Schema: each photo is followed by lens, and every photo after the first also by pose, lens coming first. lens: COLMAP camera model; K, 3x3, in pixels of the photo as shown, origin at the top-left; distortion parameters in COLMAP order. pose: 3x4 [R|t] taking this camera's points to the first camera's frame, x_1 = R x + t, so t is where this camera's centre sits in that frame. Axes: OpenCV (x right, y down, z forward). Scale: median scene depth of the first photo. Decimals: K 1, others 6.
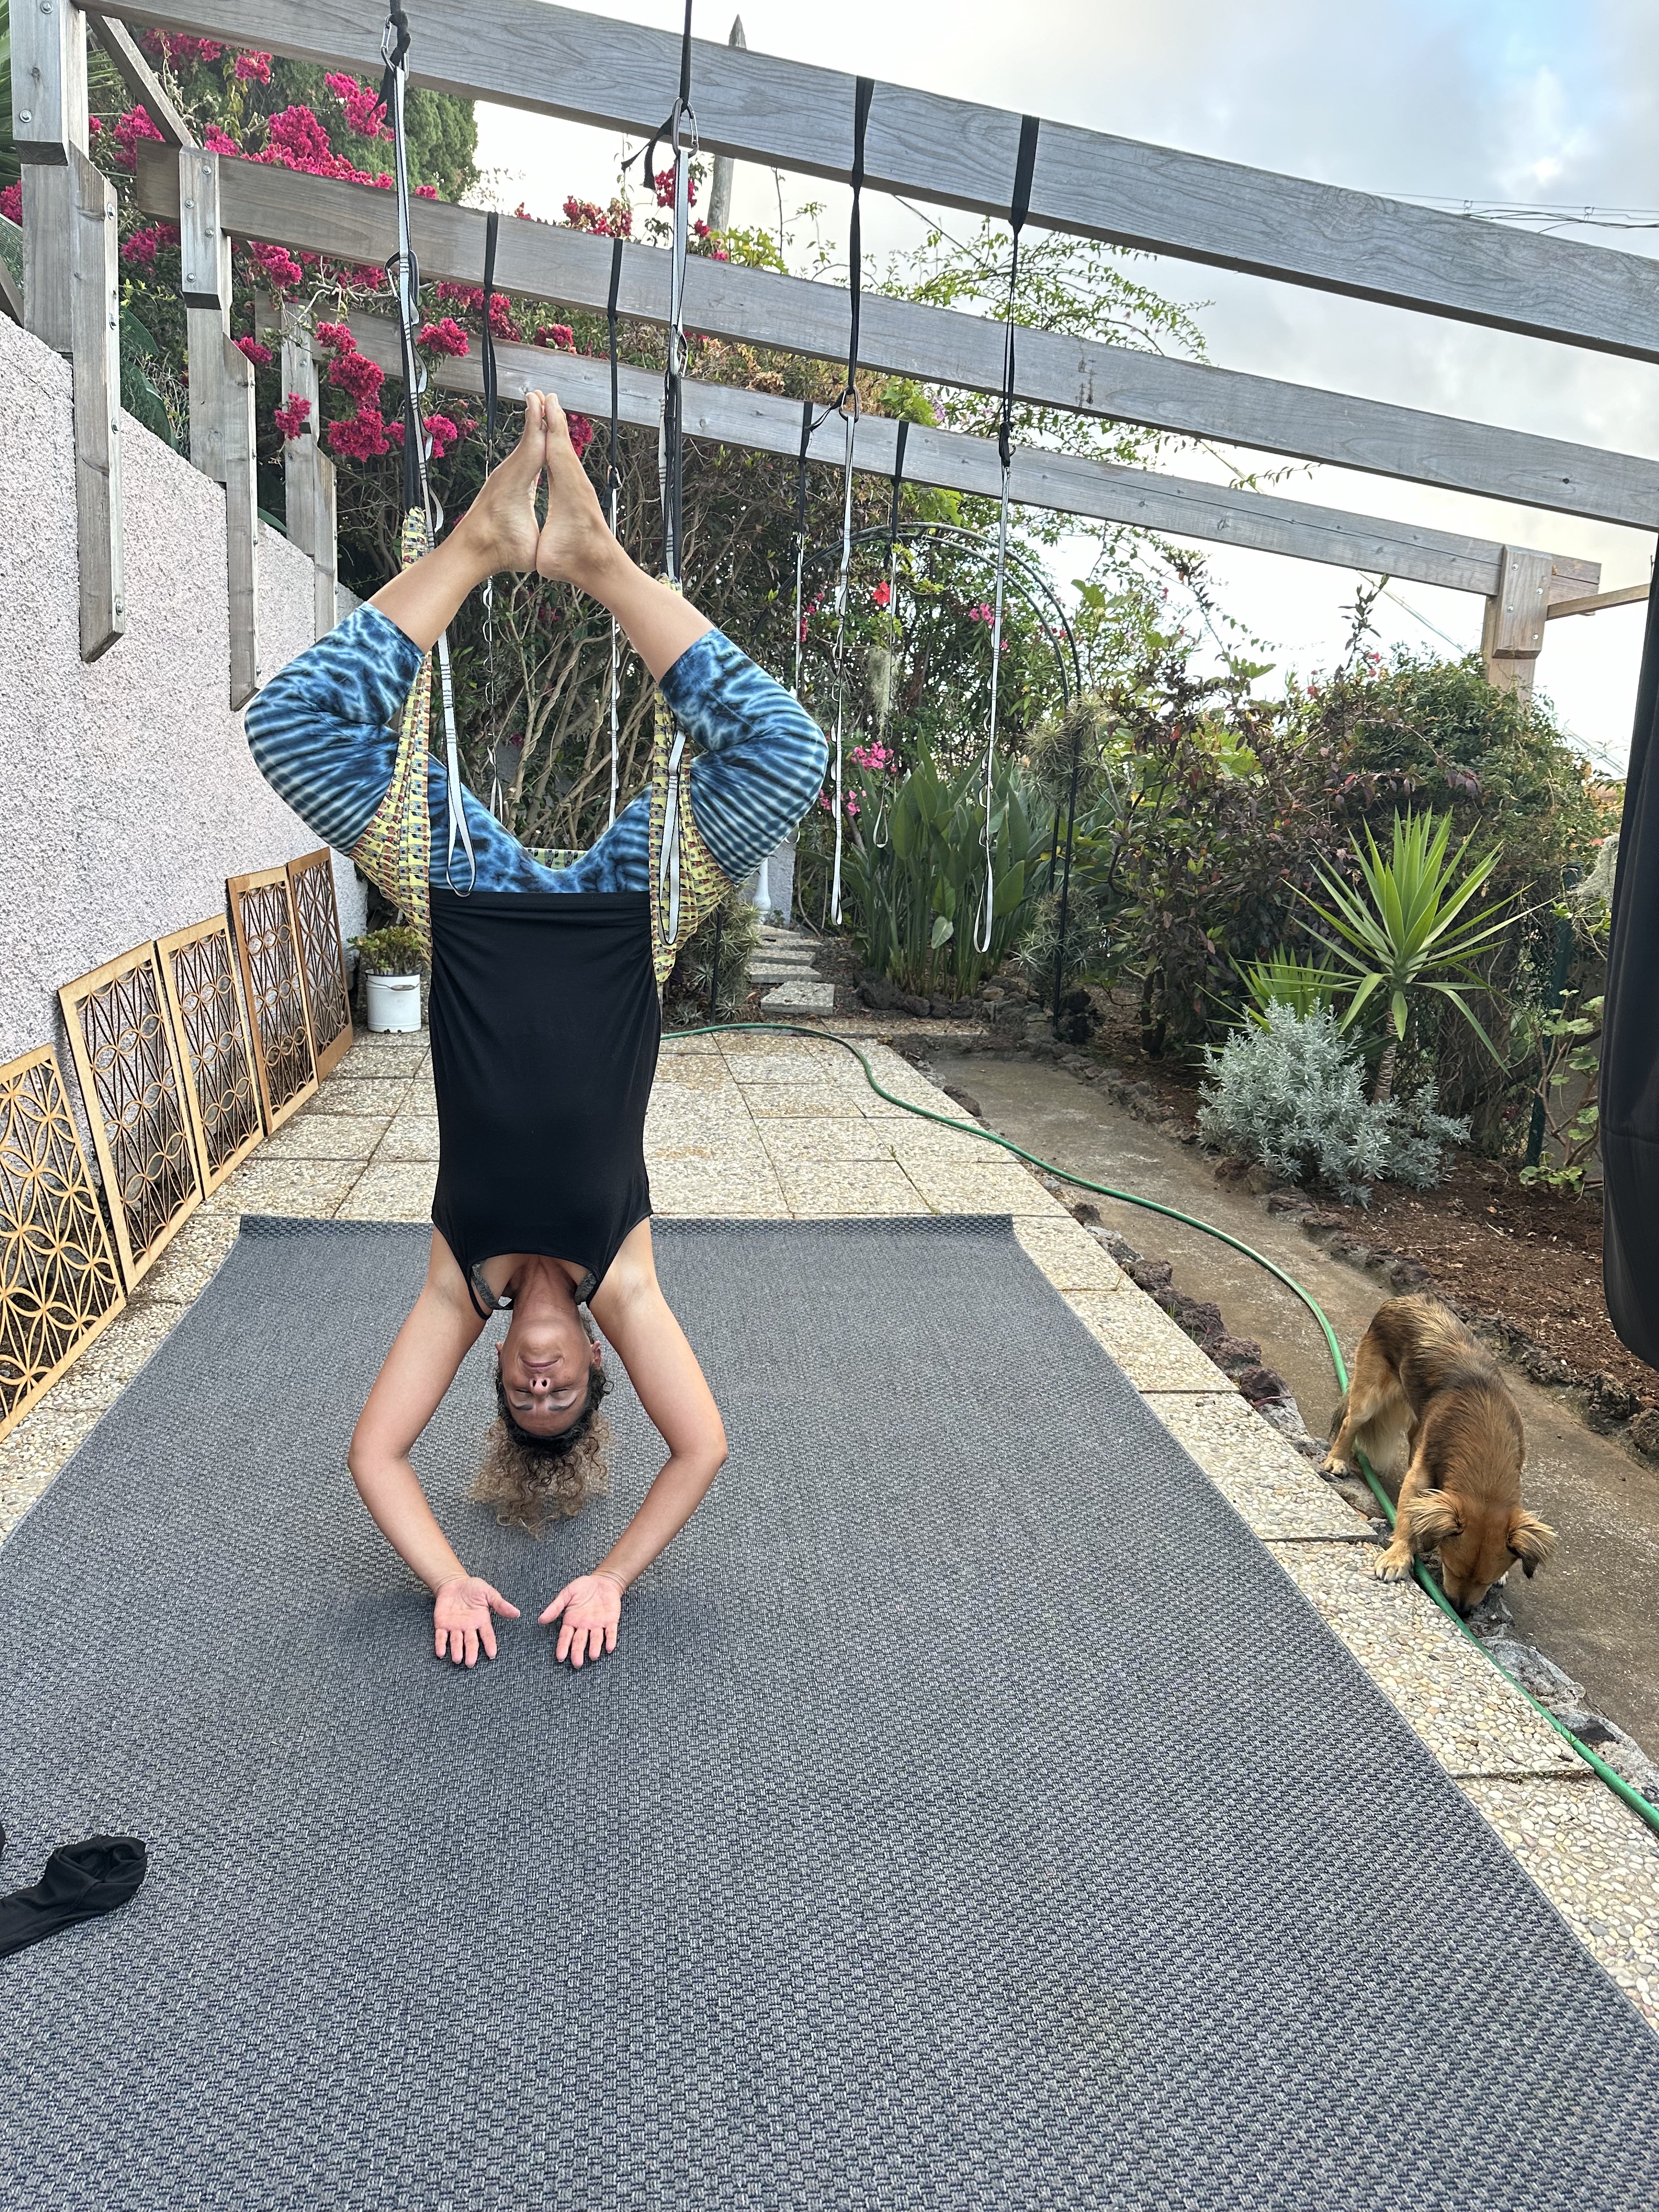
lens RADIAL K [[1569.8, 0, 841.7], [0, 1569.8, 1101.4], [0, 0, 1]] dist [0.149358, -0.182227]
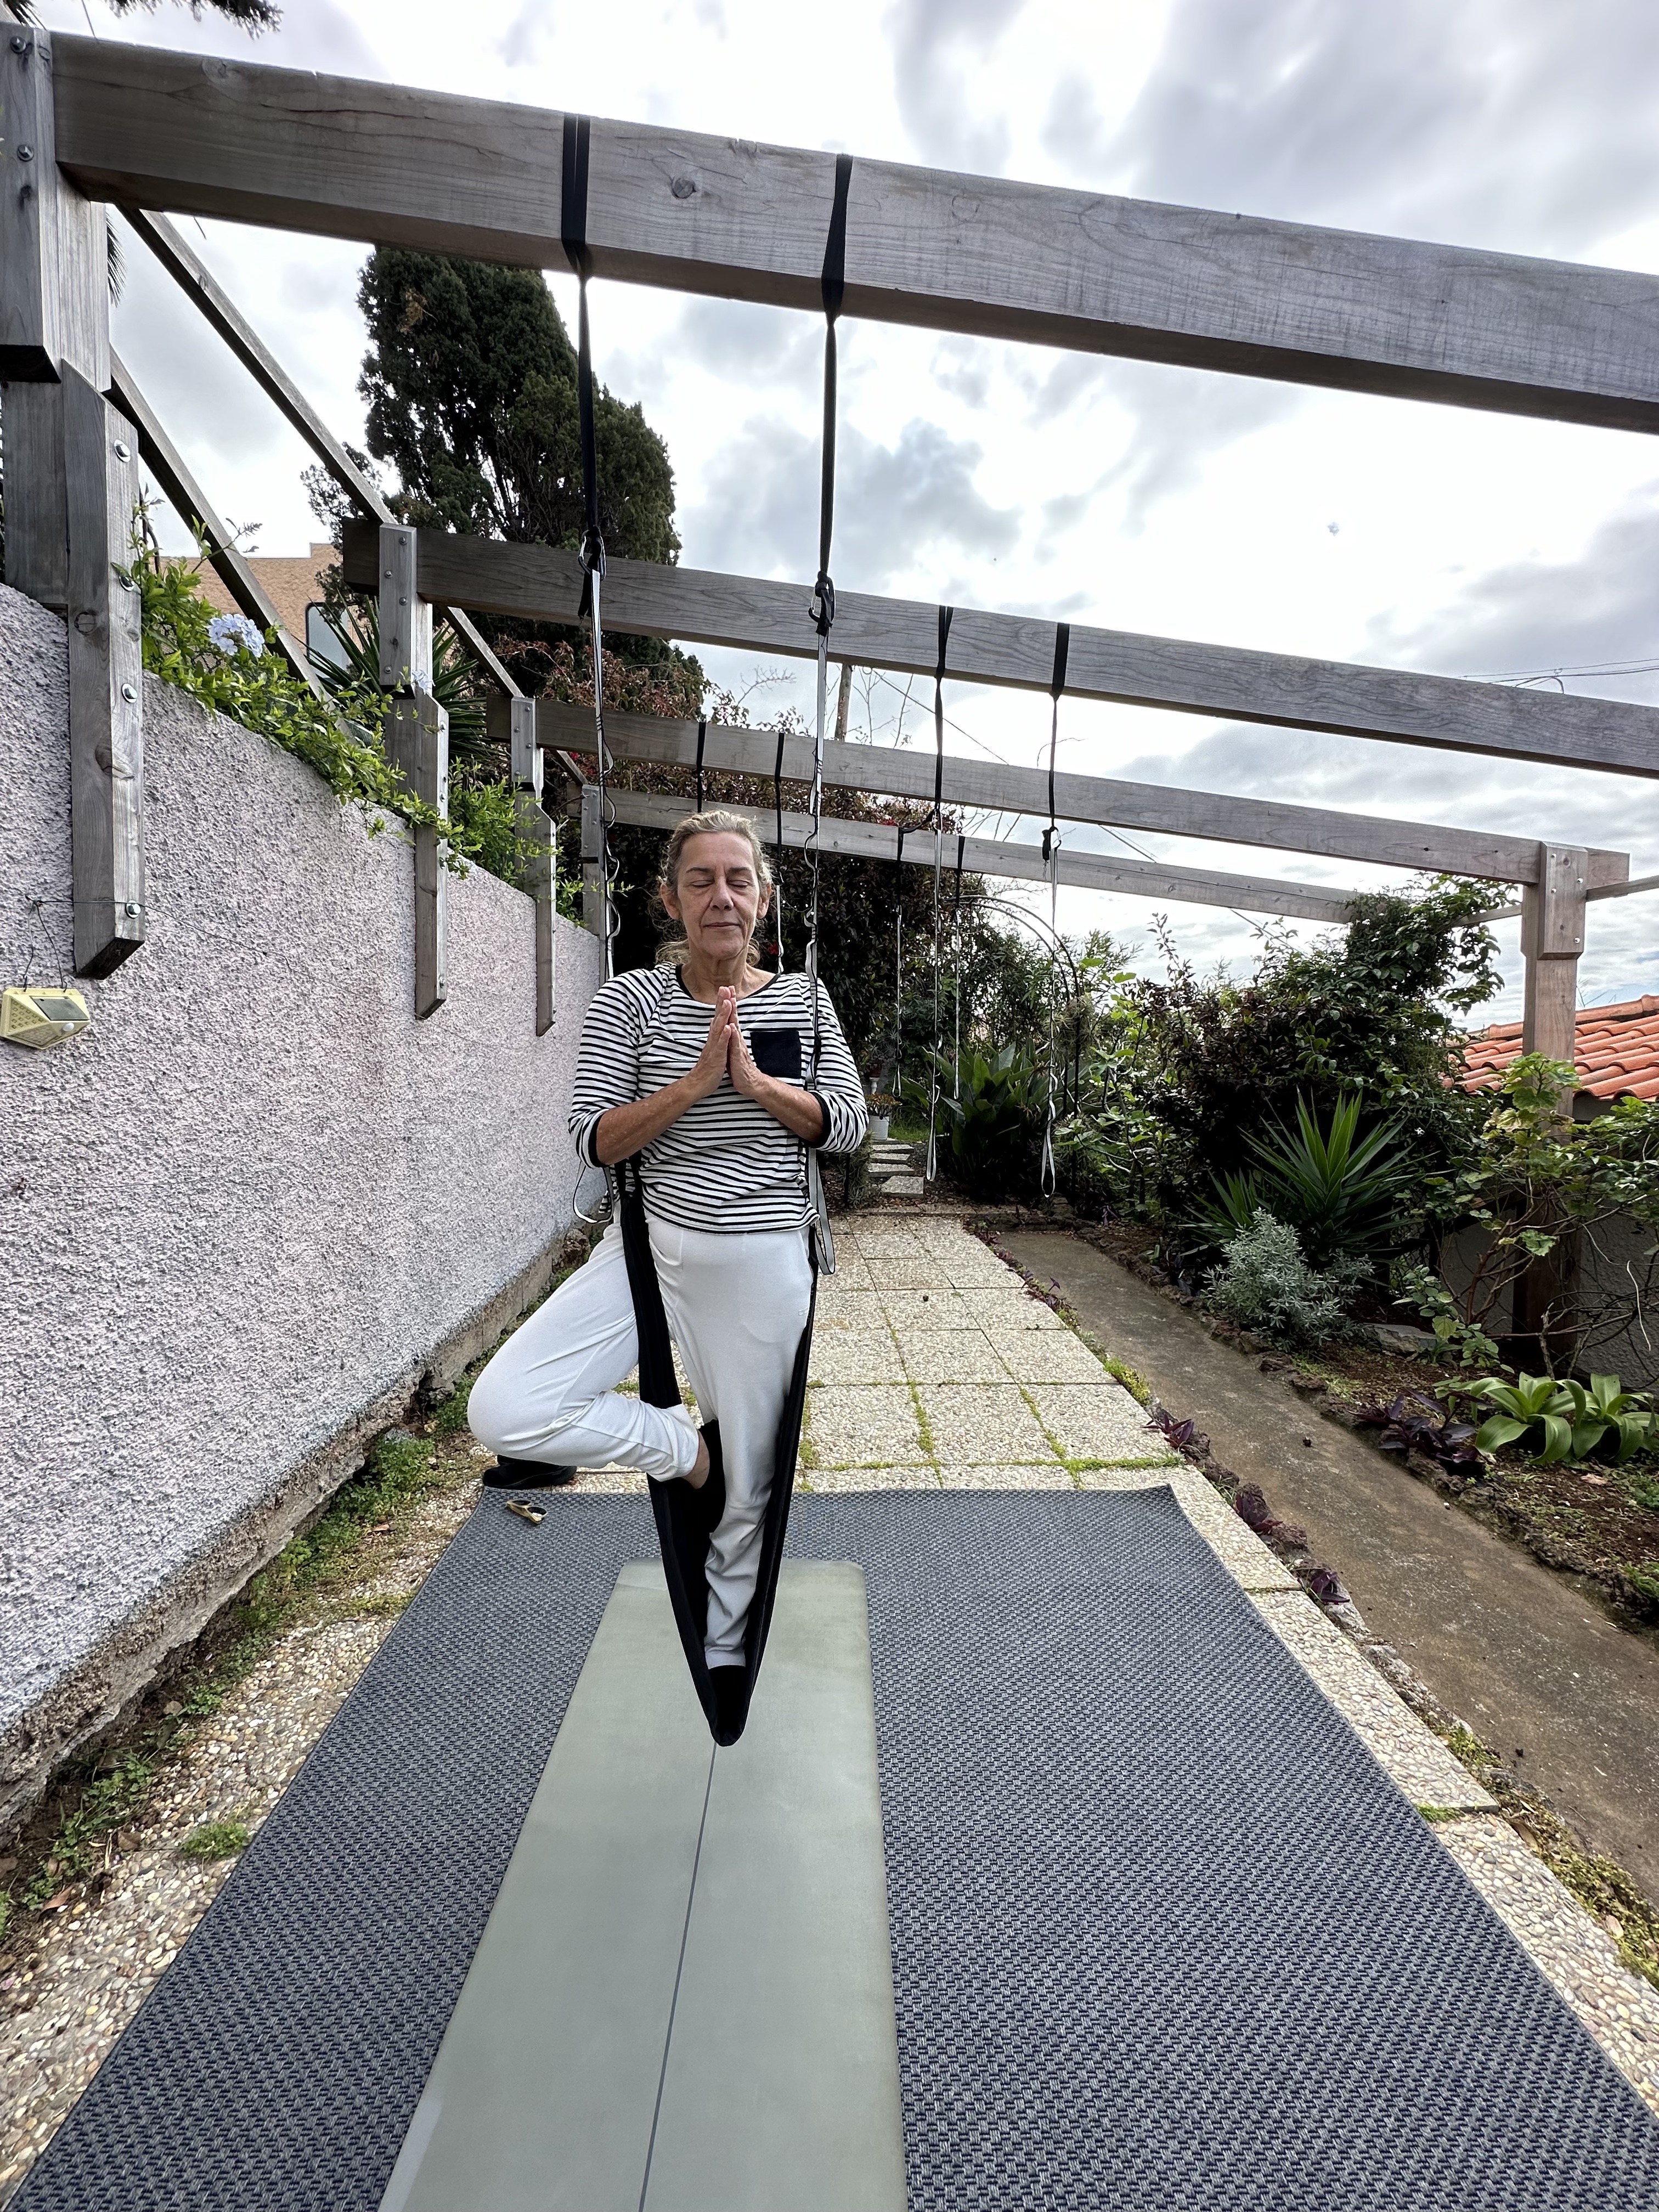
lens RADIAL K [[883.4, 0, 829.5], [0, 883.4, 1106.0], [0, 0, 1]] dist [-0.001500, -0.000290]
pose [[0.995170, -0.026162, -0.094613, -0.025588], [0.015066, 0.993118, -0.116143, -0.090482], [0.097000, 0.114156, 0.988716, 0.239636]]
